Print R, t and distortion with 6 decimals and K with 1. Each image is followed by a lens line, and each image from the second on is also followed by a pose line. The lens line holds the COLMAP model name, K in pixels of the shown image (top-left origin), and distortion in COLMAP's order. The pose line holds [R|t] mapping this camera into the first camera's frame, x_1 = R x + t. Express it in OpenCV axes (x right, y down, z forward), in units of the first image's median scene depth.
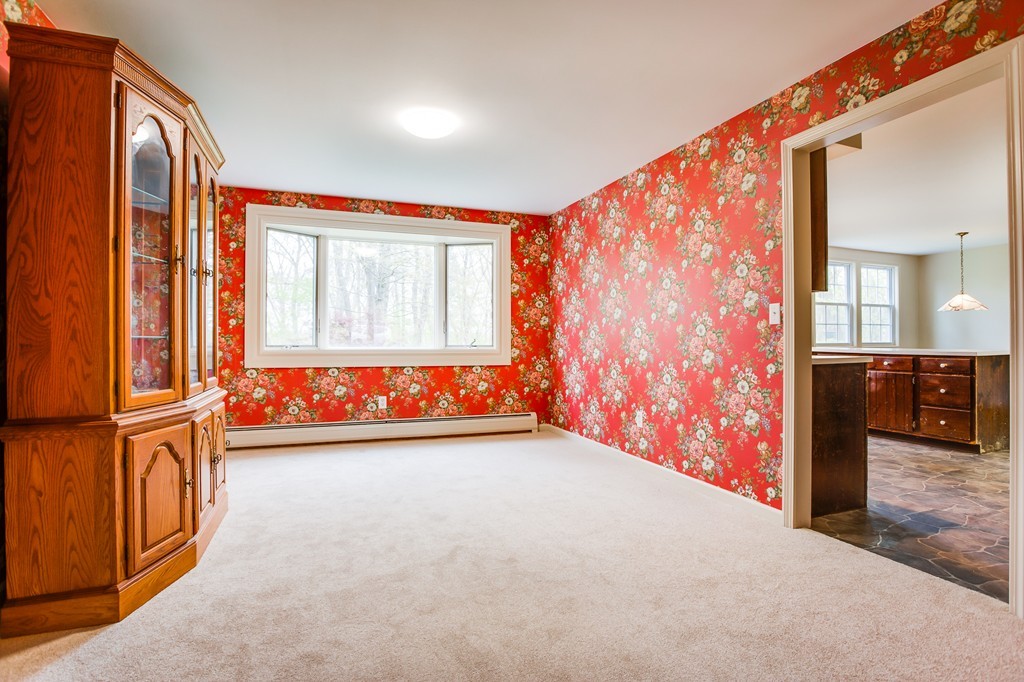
lens RADIAL K [[509.7, 0, 514.0], [0, 509.7, 338.5], [0, 0, 1]] dist [-0.045624, 0.014021]
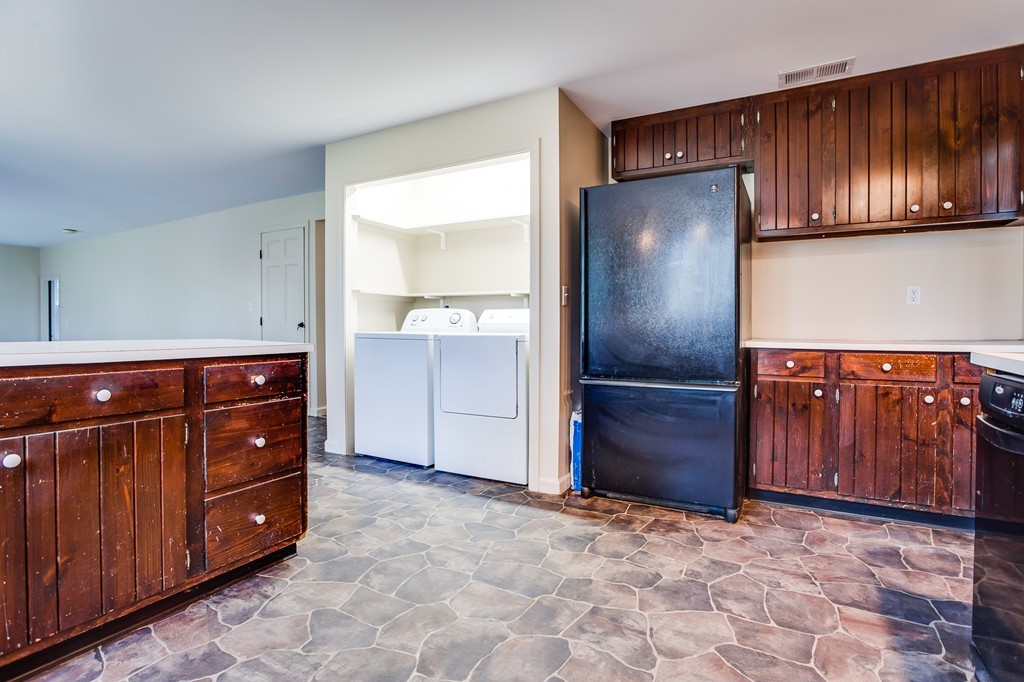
lens RADIAL K [[483.6, 0, 511.9], [0, 483.6, 348.4], [0, 0, 1]] dist [-0.029979, -0.000006]
pose [[-0.627720, -0.030990, 0.777822, 0.428158], [-0.009808, 0.999443, 0.031905, 0.015096], [-0.778377, 0.012398, -0.627674, 1.075361]]
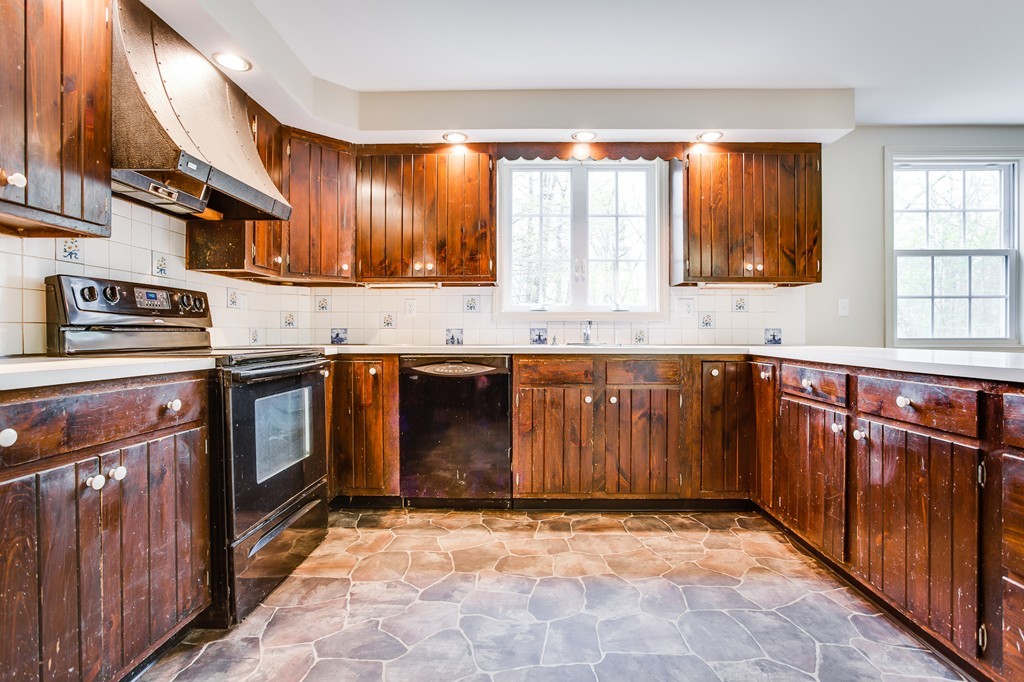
lens RADIAL K [[509.7, 0, 490.4], [0, 509.7, 337.6], [0, 0, 1]] dist [-0.045624, 0.014021]
pose [[0.918127, 0.004946, -0.396255, 0.668884], [-0.001995, 0.999967, 0.007859, 0.009404], [0.396280, -0.006425, 0.918107, 0.657555]]
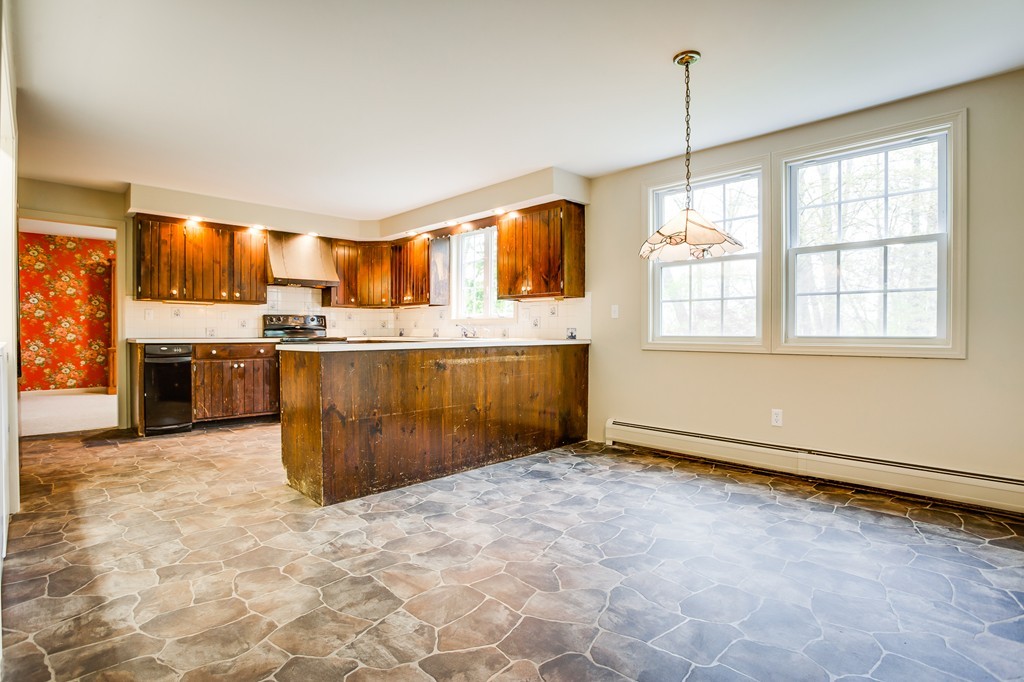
lens RADIAL K [[517.6, 0, 505.2], [0, 517.6, 337.4], [0, 0, 1]] dist [-0.040222, -0.001235]
pose [[0.356368, 0.011567, -0.934274, 1.685358], [-0.004564, 0.999933, 0.010639, 0.009697], [0.934334, 0.000473, 0.356397, 0.982365]]
